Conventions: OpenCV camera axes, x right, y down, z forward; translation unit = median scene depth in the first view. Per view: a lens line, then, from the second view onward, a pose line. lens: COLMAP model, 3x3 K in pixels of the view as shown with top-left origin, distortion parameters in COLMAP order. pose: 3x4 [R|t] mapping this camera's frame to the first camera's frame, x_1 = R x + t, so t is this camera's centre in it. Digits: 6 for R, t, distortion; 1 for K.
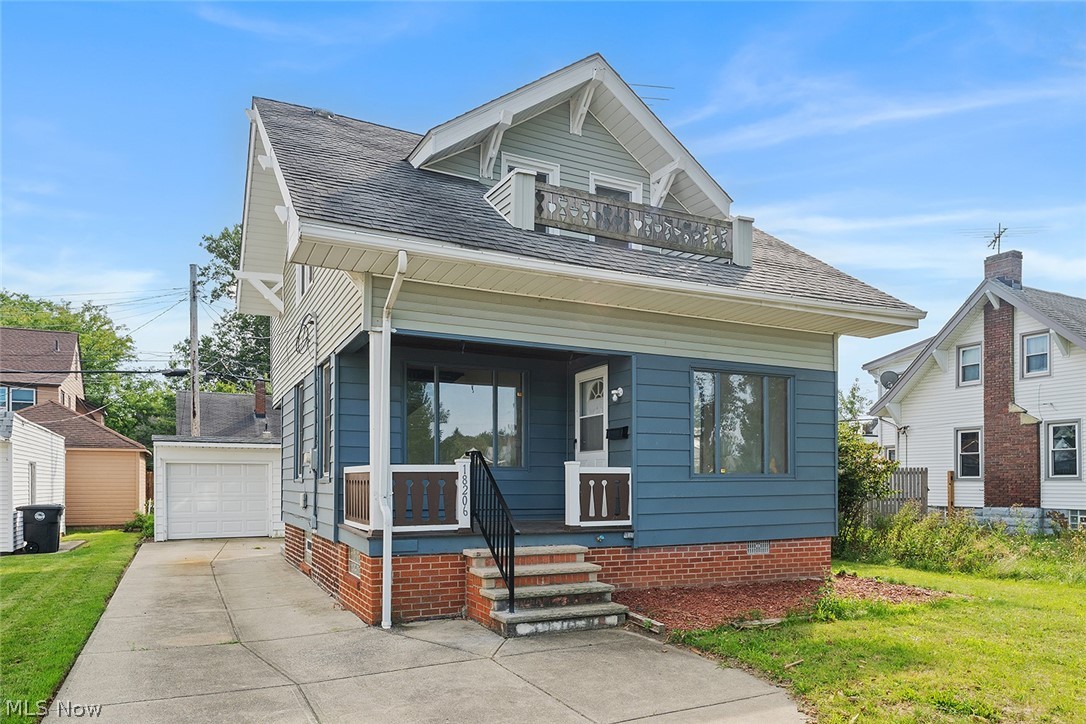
lens RADIAL K [[694.1, 0, 543.2], [0, 694.1, 378.7], [0, 0, 1]] dist [0.000129, 0.000327]
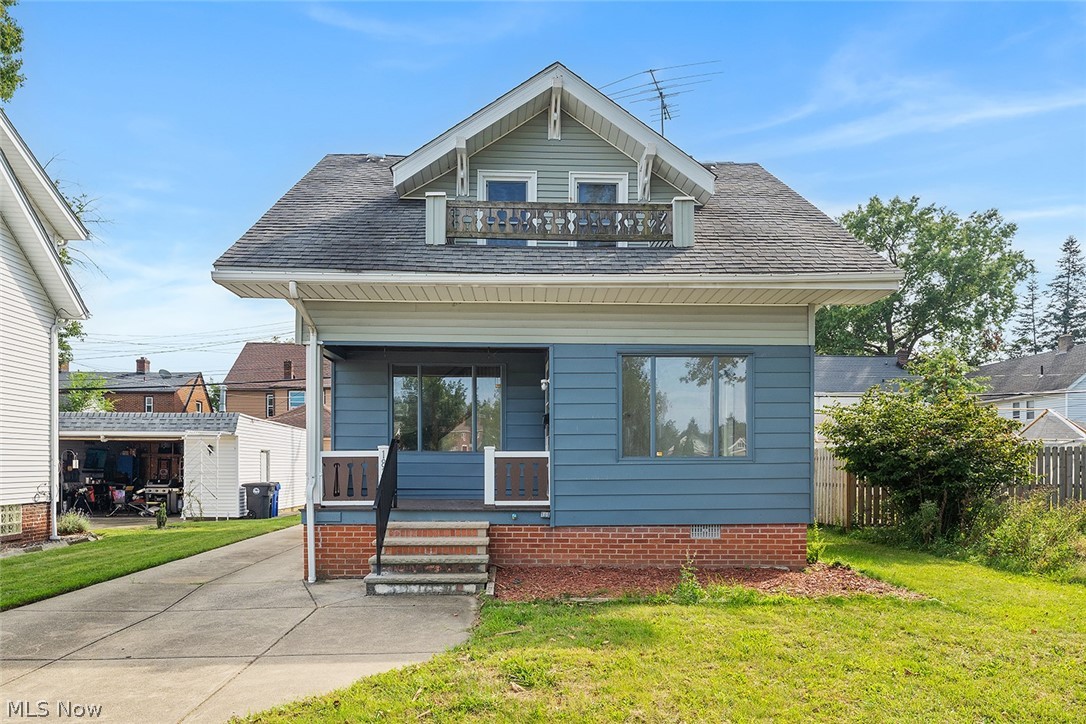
lens RADIAL K [[684.9, 0, 543.0], [0, 684.9, 362.0], [0, 0, 1]] dist [0.002457, 0.001102]
pose [[0.920132, -0.058508, -0.387213, 0.542583], [0.057842, 0.998236, -0.013384, 0.003734], [0.387313, -0.010082, 0.921893, 0.023750]]
